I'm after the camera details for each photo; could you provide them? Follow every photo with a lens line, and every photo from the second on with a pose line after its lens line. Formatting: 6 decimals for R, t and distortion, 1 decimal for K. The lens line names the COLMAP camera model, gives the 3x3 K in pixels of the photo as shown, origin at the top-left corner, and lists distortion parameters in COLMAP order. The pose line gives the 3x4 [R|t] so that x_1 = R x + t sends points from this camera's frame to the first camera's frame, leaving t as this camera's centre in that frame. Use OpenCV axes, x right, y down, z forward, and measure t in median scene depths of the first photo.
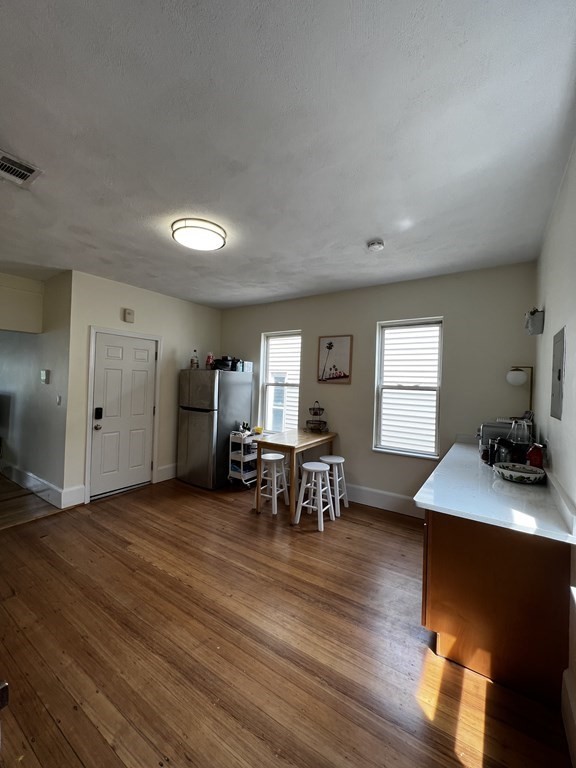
lens RADIAL K [[307.0, 0, 291.2], [0, 307.0, 379.5], [0, 0, 1]] dist [-0.001612, 0.000324]
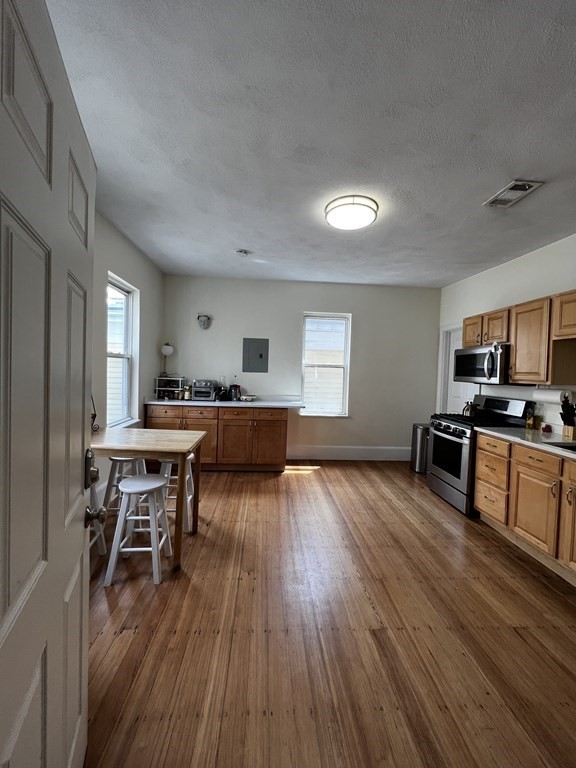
lens RADIAL K [[307.0, 0, 289.7], [0, 307.0, 380.4], [0, 0, 1]] dist [-0.001612, 0.000324]
pose [[-0.610735, -0.075330, 0.788244, -0.827433], [-0.061651, 0.996966, 0.047510, 0.031315], [-0.789432, -0.019580, -0.613526, 1.449205]]
